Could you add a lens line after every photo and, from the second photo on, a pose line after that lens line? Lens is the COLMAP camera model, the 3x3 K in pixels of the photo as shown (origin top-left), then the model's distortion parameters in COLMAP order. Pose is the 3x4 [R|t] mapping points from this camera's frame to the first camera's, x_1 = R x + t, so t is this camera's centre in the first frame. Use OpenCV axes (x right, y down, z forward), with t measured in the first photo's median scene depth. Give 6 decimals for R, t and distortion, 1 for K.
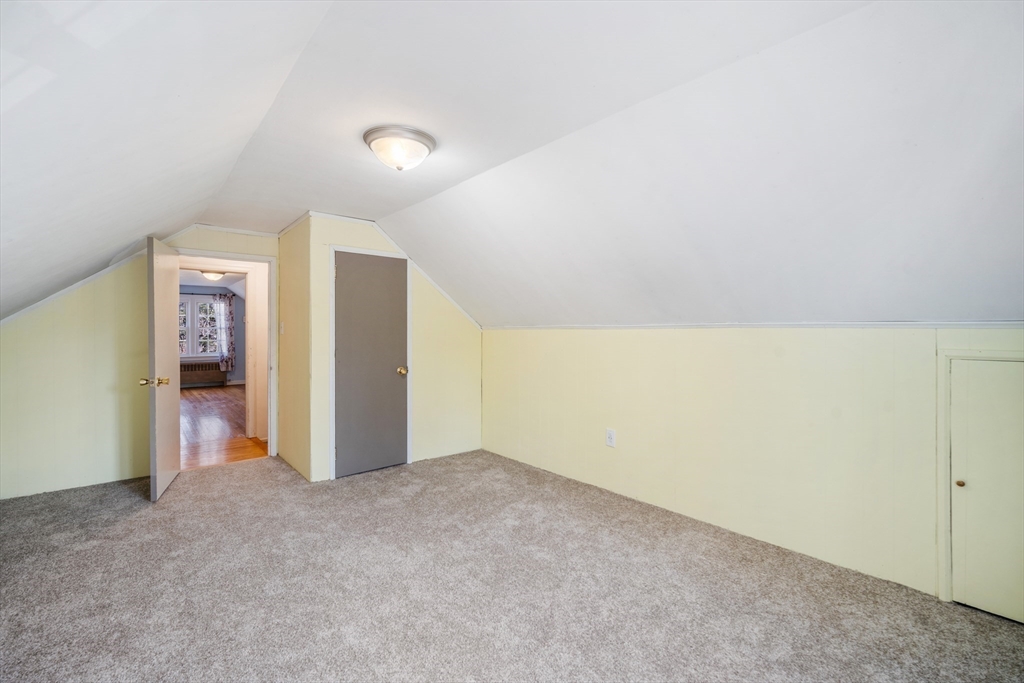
lens RADIAL K [[452.5, 0, 508.5], [0, 452.5, 333.9], [0, 0, 1]] dist [-0.014056, 0.003098]
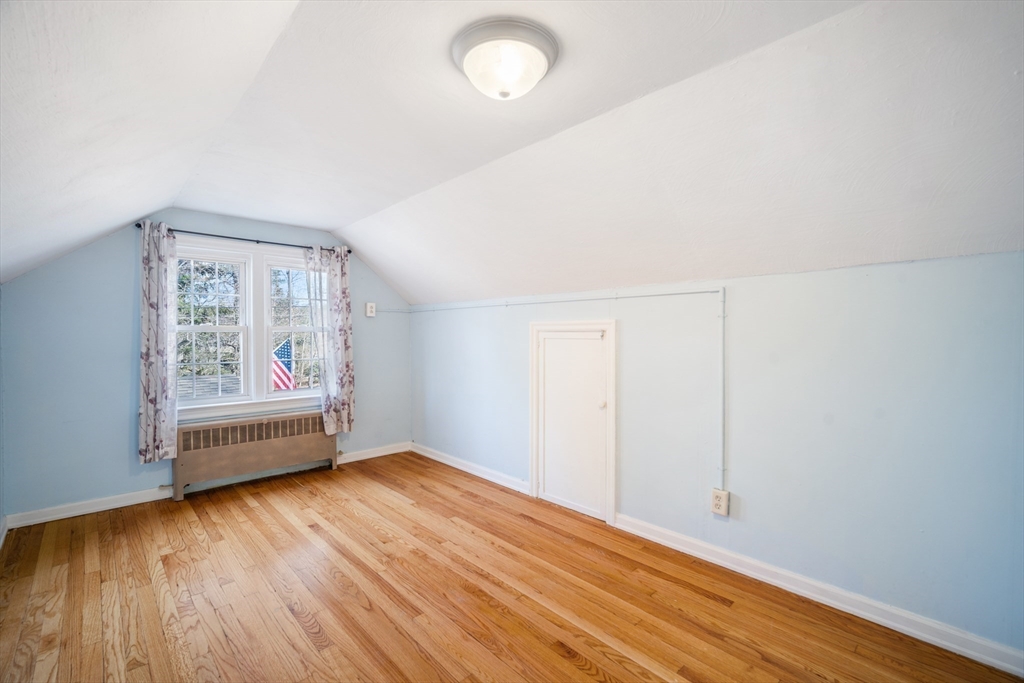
lens RADIAL K [[452.5, 0, 515.9], [0, 452.5, 341.9], [0, 0, 1]] dist [-0.014056, 0.003098]
pose [[0.997133, -0.003753, 0.075572, -0.494232], [0.002689, 0.999896, 0.014173, -0.006948], [-0.075618, -0.013929, 0.997040, 0.575026]]
